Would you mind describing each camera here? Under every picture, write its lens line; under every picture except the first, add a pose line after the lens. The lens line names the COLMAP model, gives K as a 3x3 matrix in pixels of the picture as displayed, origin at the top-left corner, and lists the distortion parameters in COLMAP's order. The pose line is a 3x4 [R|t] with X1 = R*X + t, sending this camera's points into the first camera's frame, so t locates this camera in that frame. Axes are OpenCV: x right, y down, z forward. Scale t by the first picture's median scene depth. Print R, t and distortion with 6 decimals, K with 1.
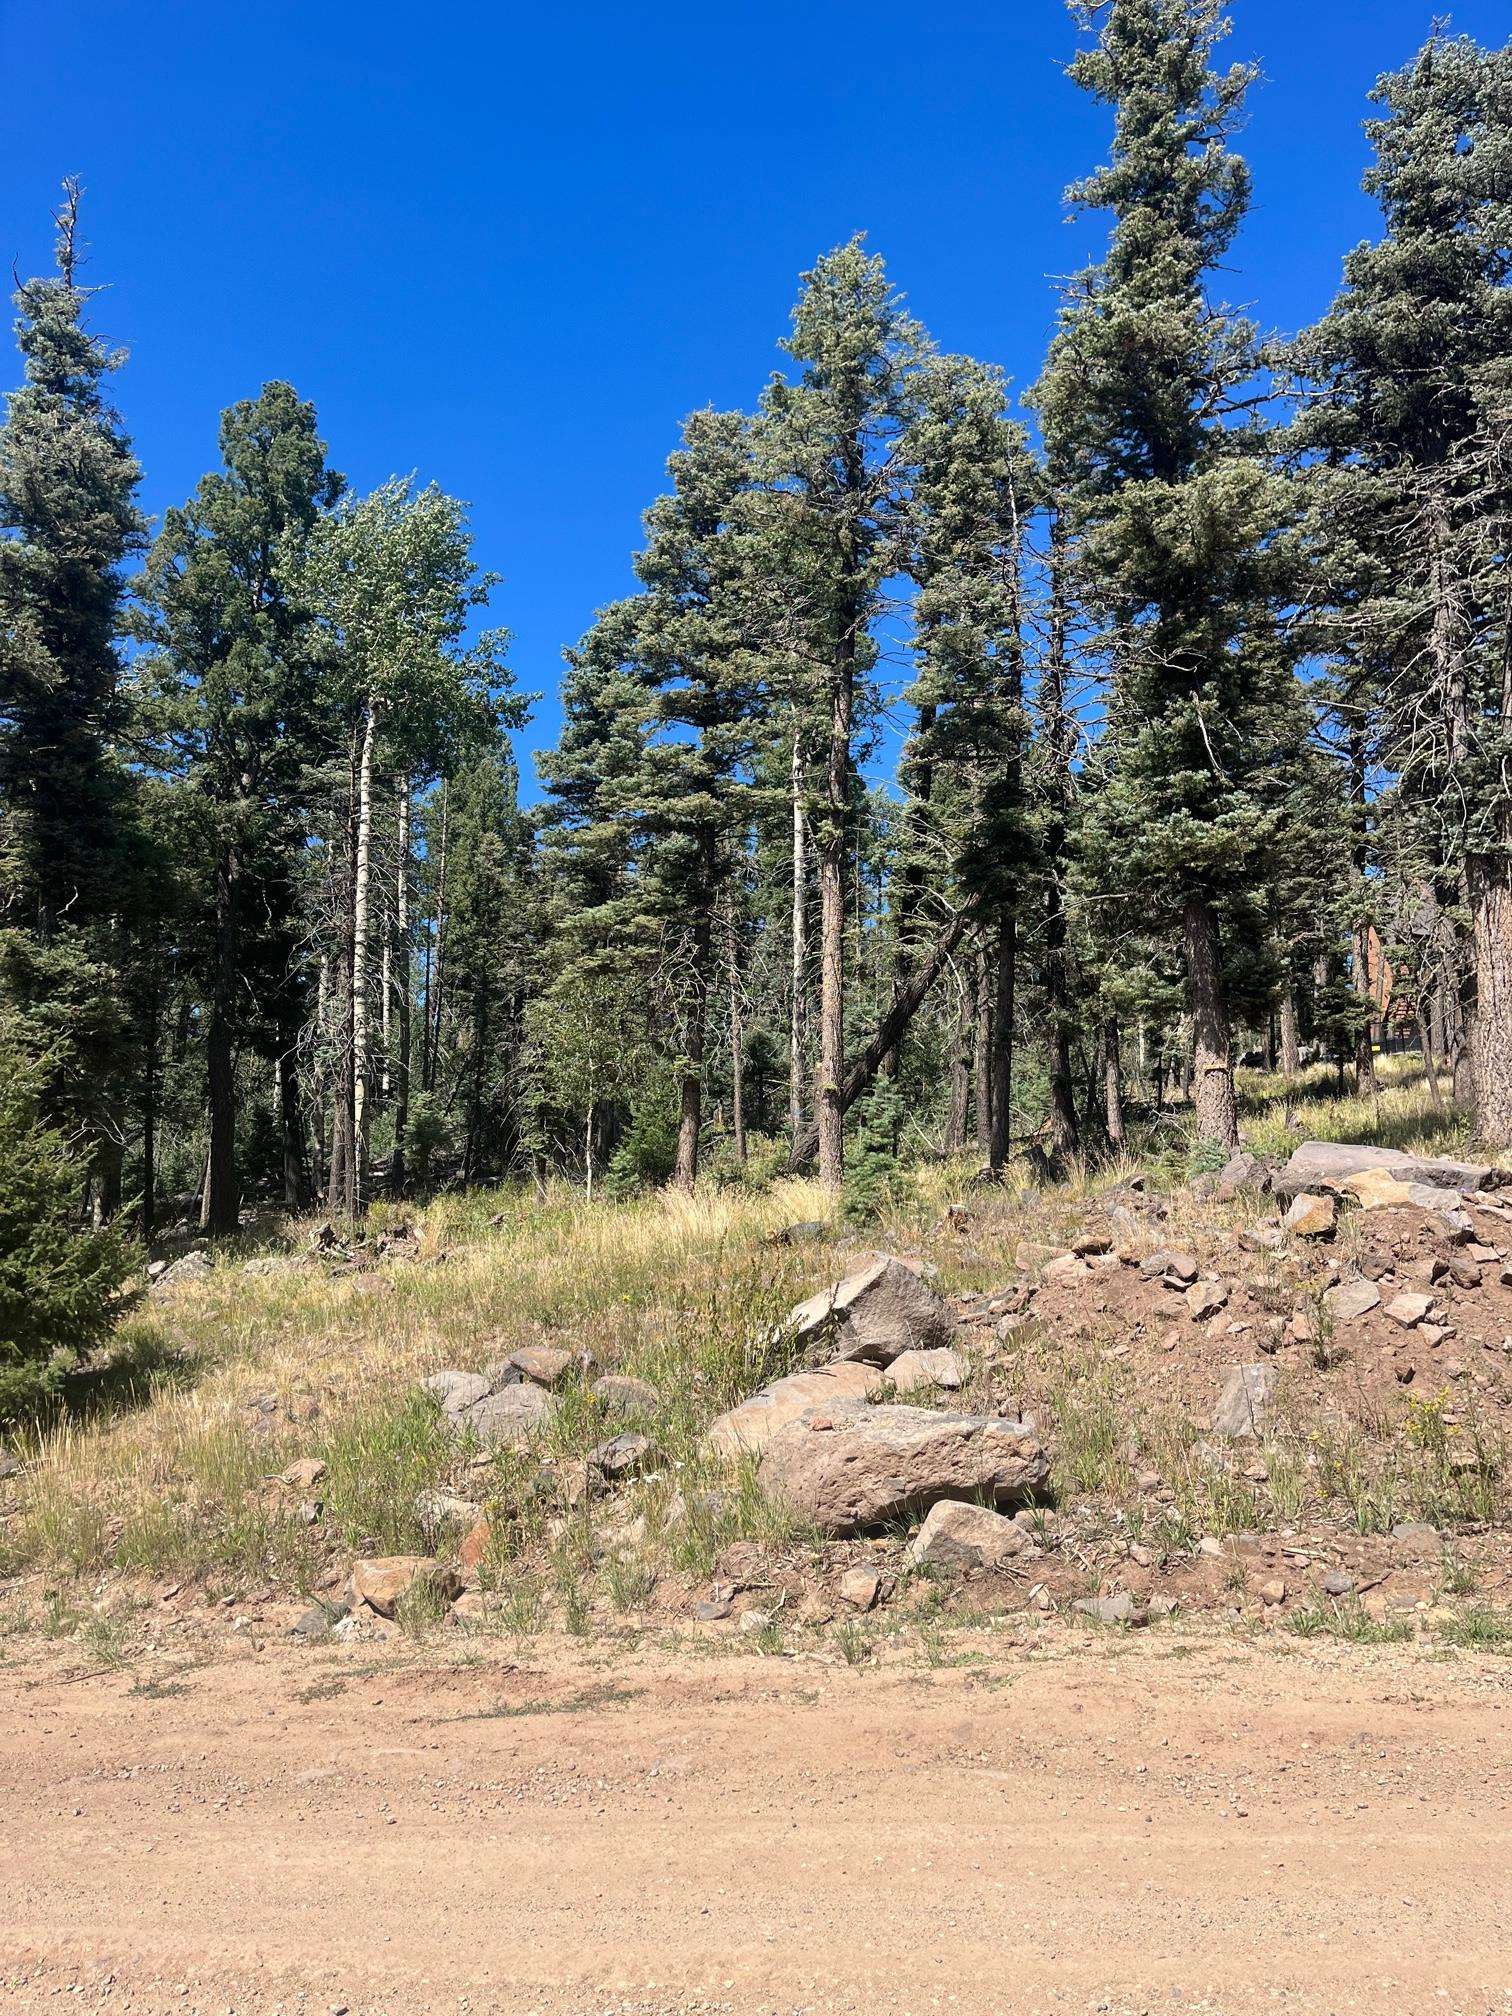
lens RADIAL K [[1484.6, 0, 753.2], [0, 1484.6, 996.8], [0, 0, 1]] dist [0.188854, -0.239906]
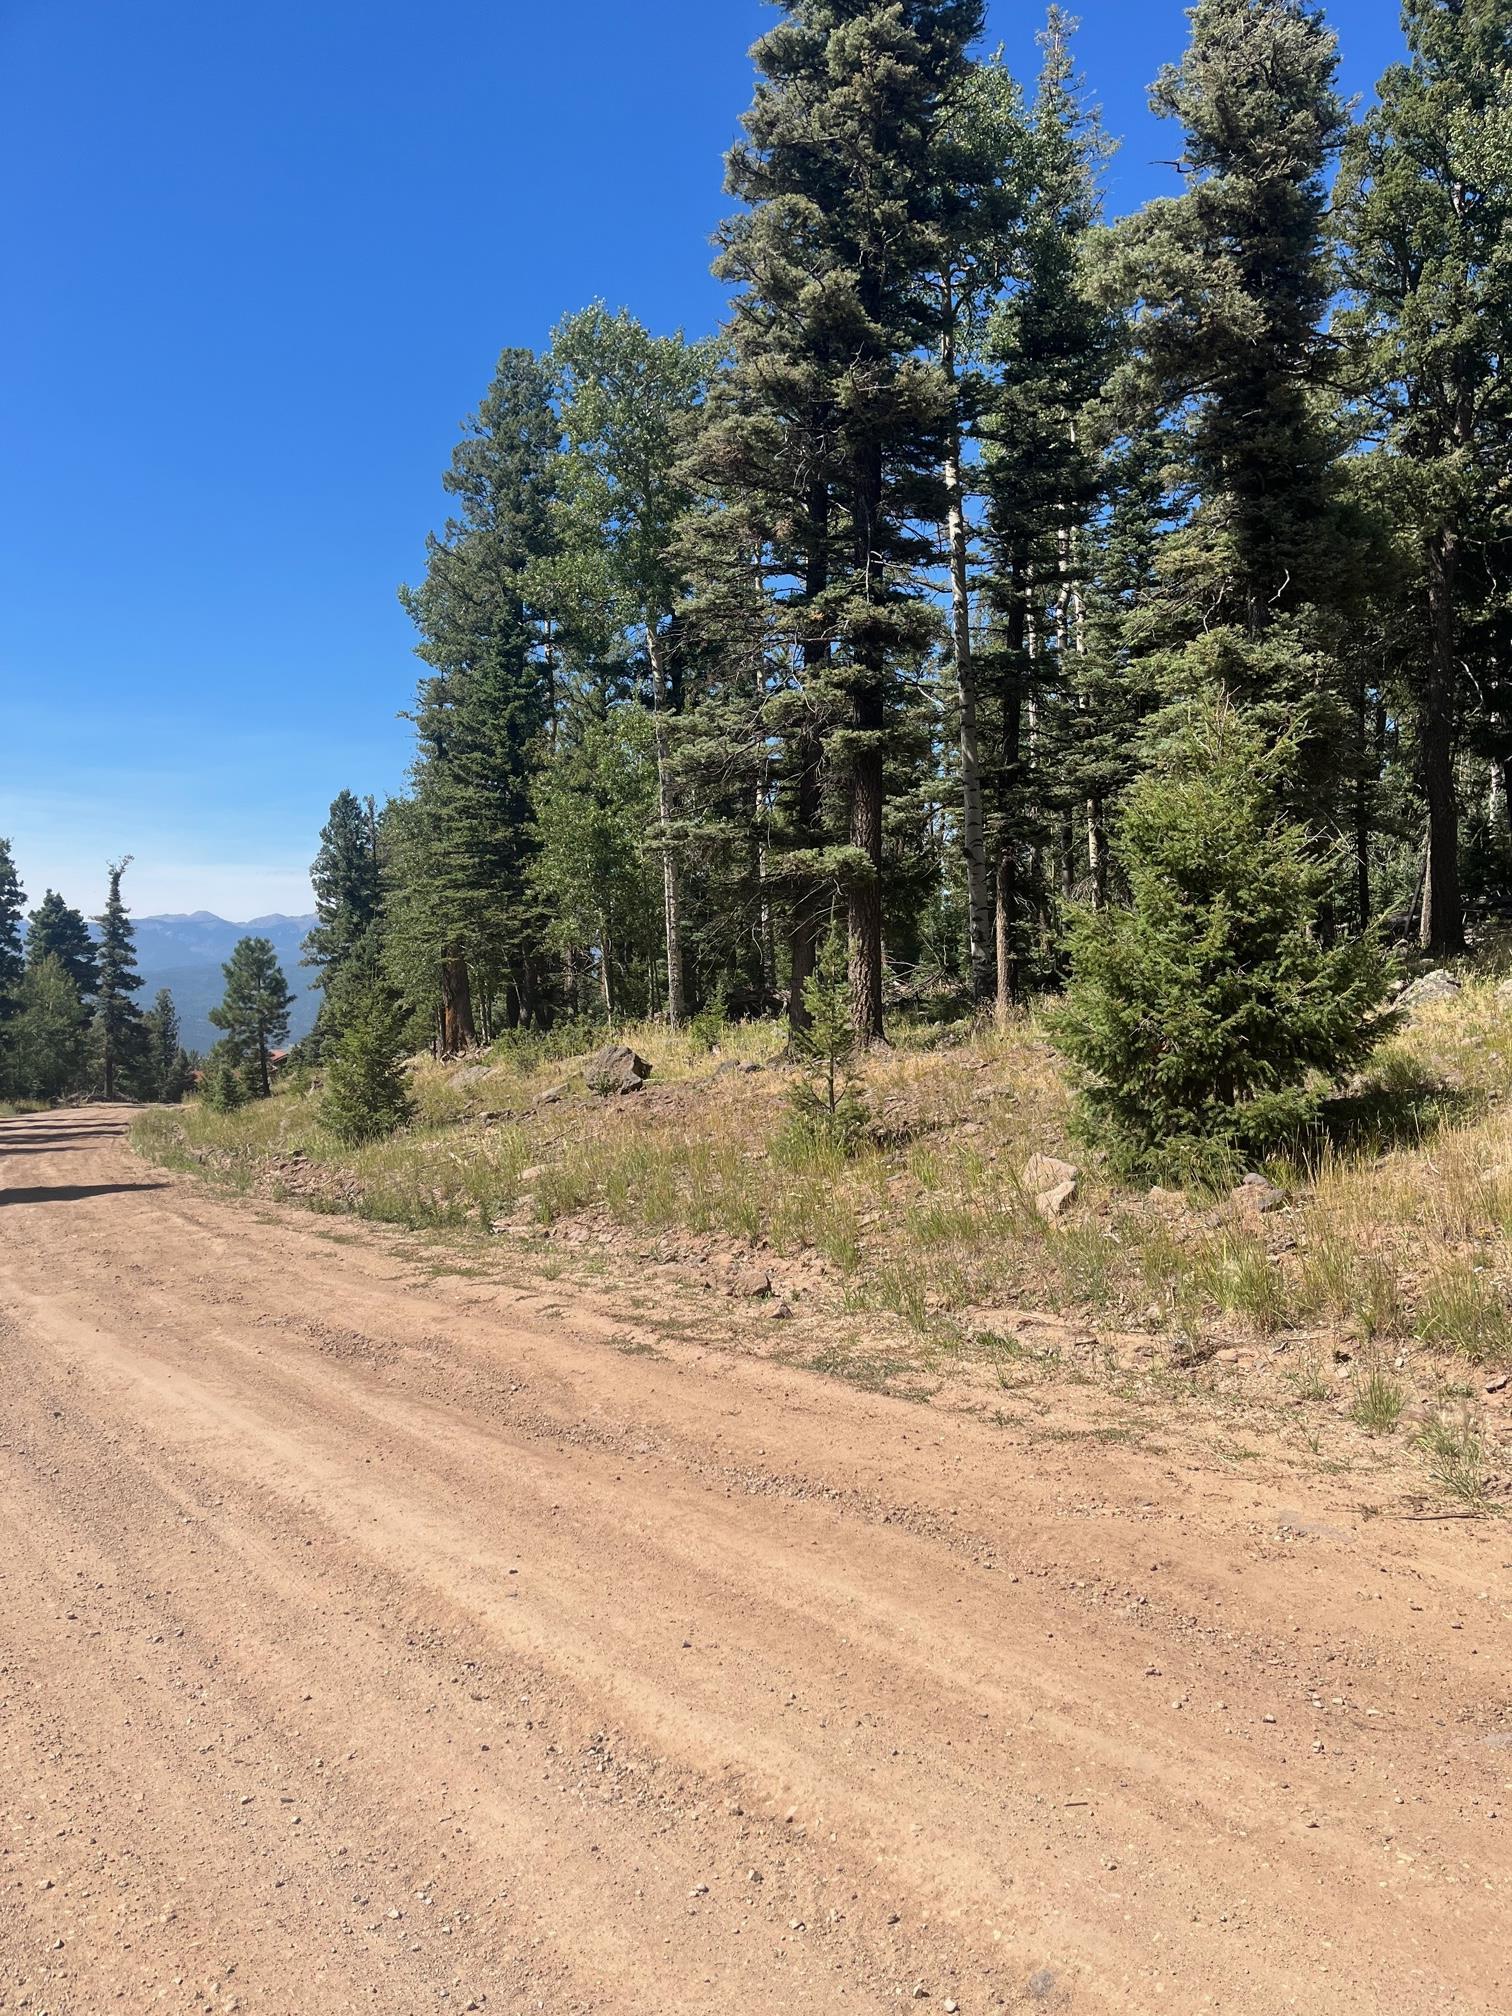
lens RADIAL K [[1484.6, 0, 753.2], [0, 1484.6, 996.8], [0, 0, 1]] dist [0.188854, -0.239906]
pose [[0.733900, 0.017520, -0.679031, -0.059849], [0.106370, 0.984370, 0.140364, 0.017518], [0.670877, -0.175241, 0.720566, 0.096917]]
